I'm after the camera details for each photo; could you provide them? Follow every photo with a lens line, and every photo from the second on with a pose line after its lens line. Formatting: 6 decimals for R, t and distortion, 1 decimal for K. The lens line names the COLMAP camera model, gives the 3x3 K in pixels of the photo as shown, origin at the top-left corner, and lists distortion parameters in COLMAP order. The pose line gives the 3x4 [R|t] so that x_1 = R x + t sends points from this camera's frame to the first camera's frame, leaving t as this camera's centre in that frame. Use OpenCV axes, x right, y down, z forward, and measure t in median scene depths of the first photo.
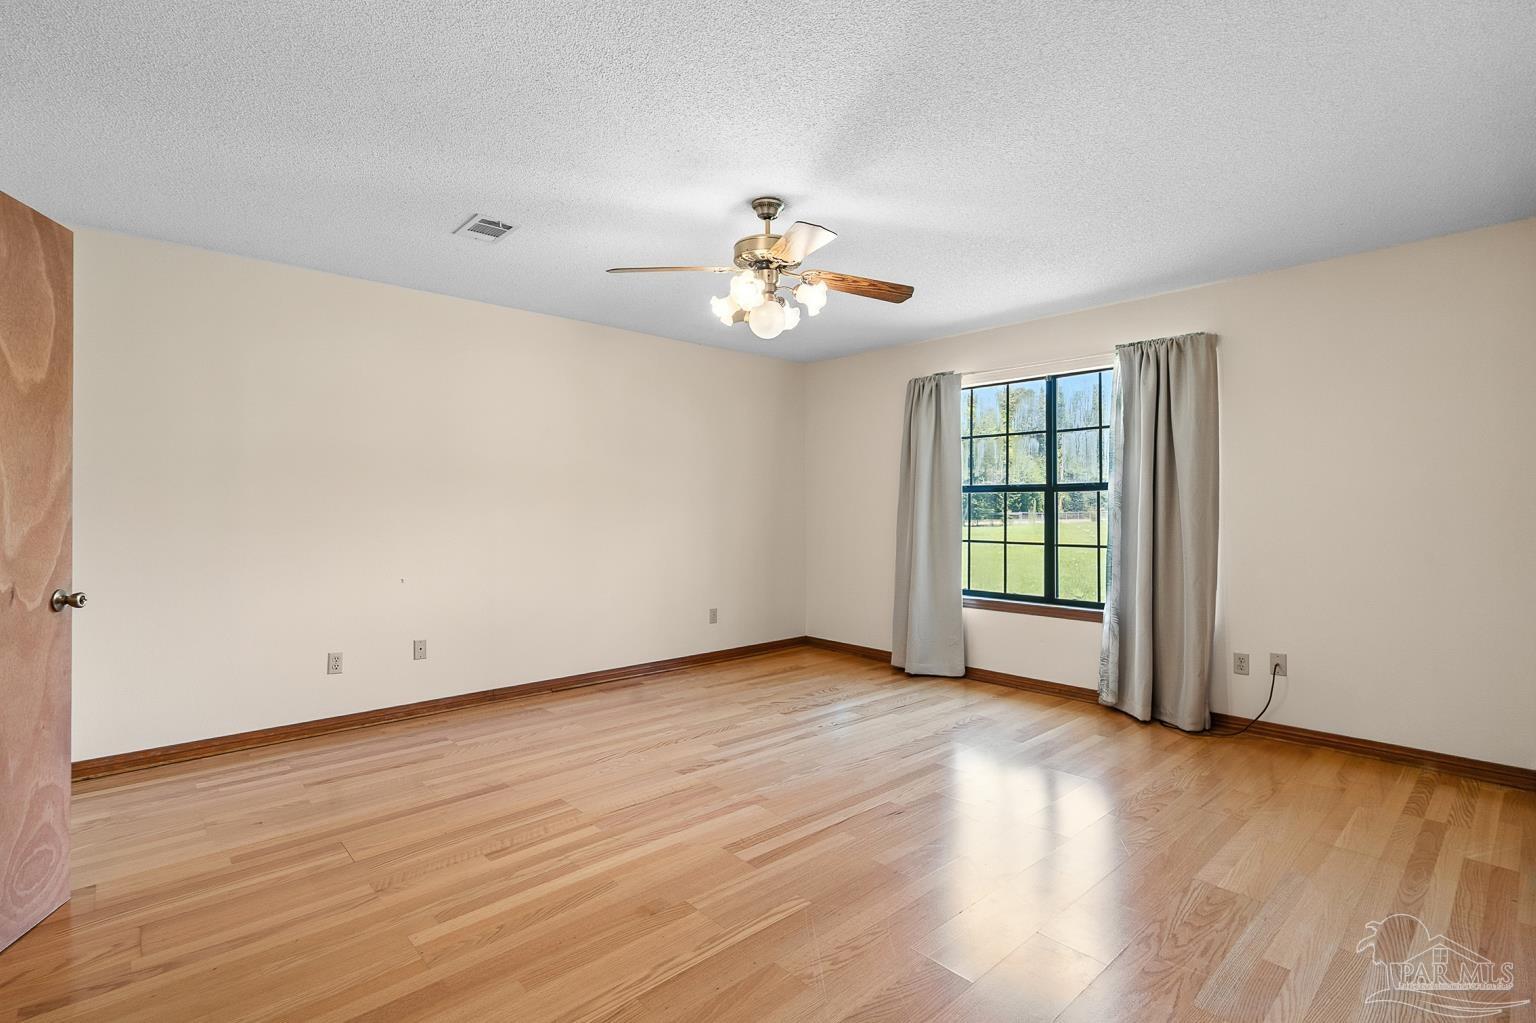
lens RADIAL K [[718.5, 0, 769.6], [0, 718.5, 510.1], [0, 0, 1]] dist [0.000007, 0.000331]
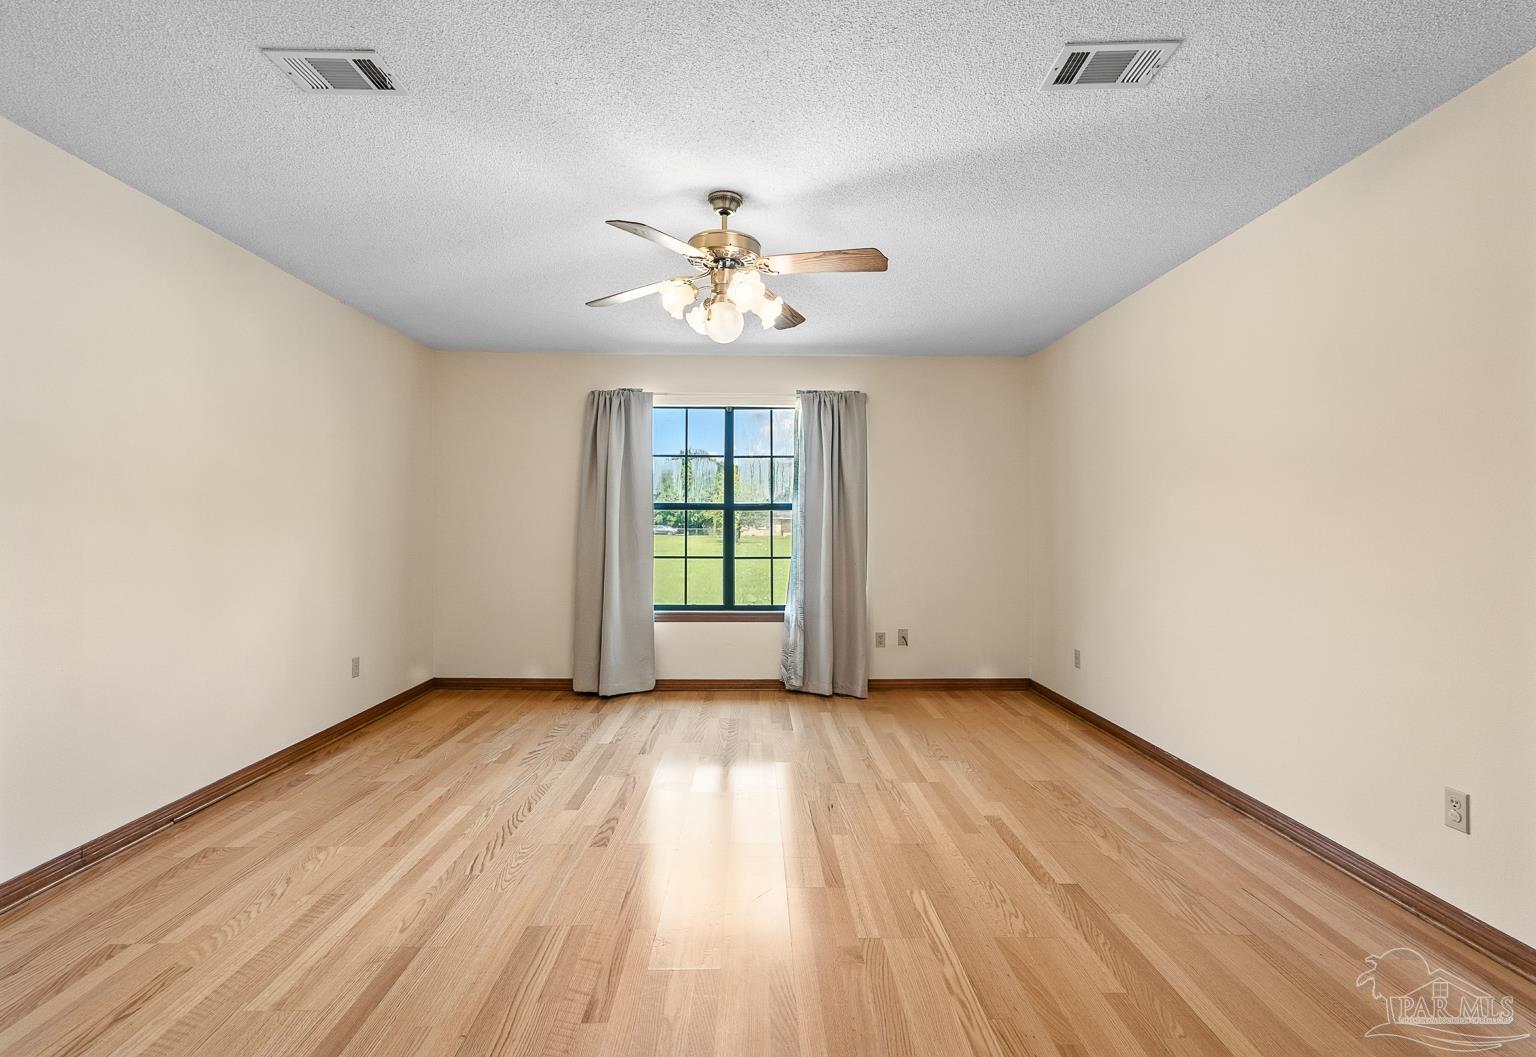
lens RADIAL K [[716.7, 0, 777.2], [0, 716.7, 534.4], [0, 0, 1]] dist [-0.001575, 0.001501]
pose [[0.664006, -0.008079, 0.747684, -0.421271], [-0.000035, 0.999941, 0.010836, -0.000487], [-0.747728, -0.007221, 0.663966, 0.214261]]
